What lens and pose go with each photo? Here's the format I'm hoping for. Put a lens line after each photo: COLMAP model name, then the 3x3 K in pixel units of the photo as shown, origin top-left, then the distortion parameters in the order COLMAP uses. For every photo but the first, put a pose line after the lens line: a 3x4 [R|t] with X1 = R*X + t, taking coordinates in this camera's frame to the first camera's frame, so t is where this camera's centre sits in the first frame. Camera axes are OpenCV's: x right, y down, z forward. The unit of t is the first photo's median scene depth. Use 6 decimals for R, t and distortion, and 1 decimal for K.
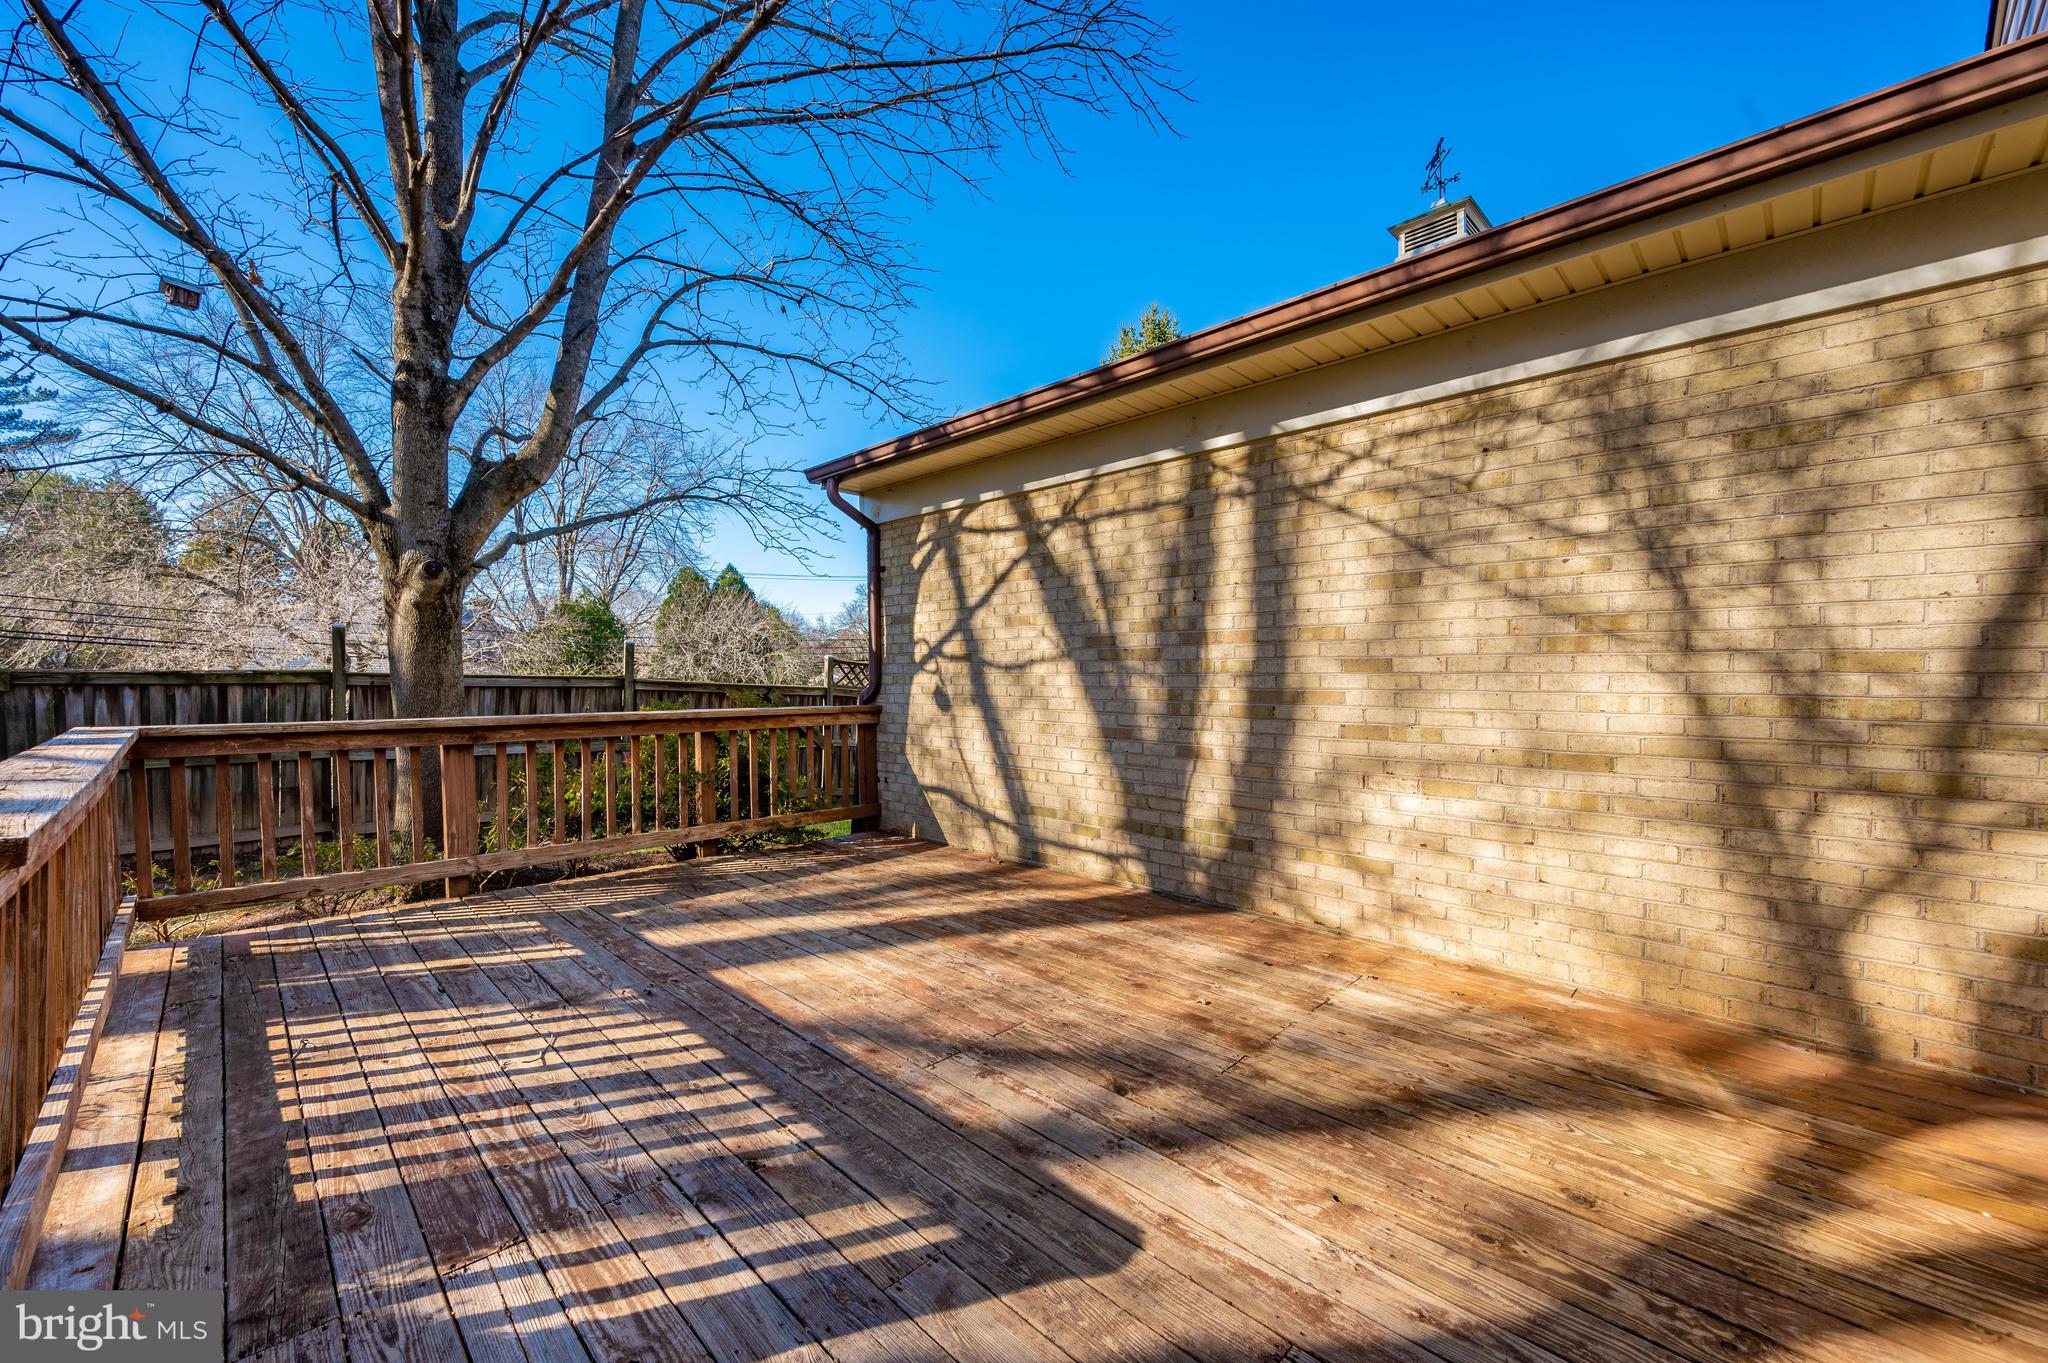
lens RADIAL K [[807.4, 0, 1018.8], [0, 807.4, 674.1], [0, 0, 1]] dist [-0.001063, -0.000003]
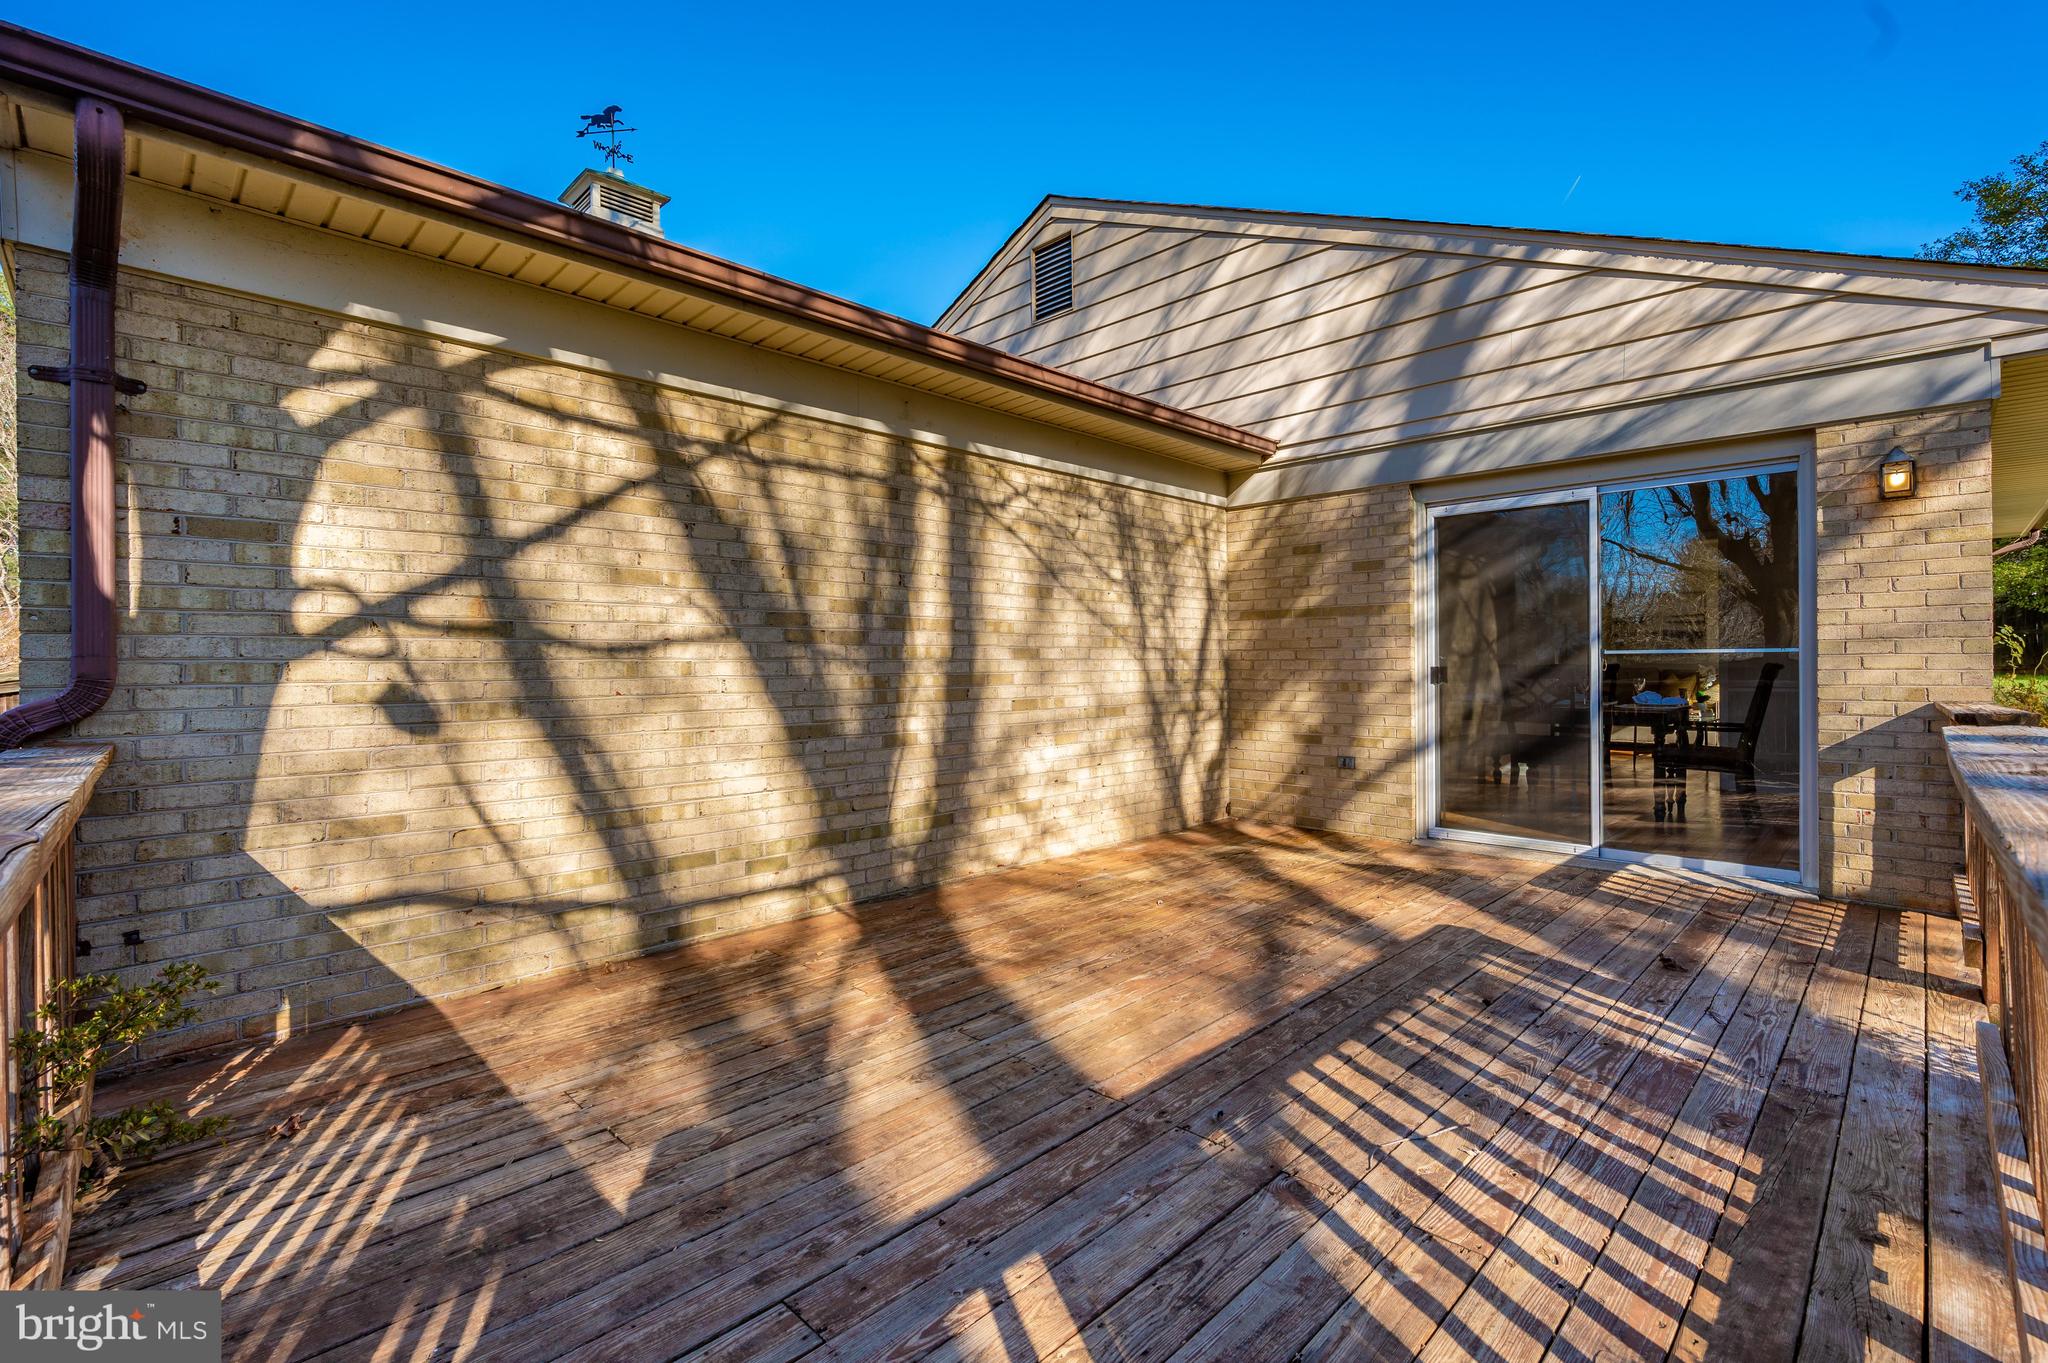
lens RADIAL K [[904.9, 0, 1063.0], [0, 904.9, 646.7], [0, 0, 1]] dist [0.001559, -0.000157]
pose [[-0.024764, 0.027431, 0.999317, -0.994198], [0.012581, 0.999553, -0.027126, 0.017854], [-0.999614, 0.011901, -0.025098, 0.932603]]
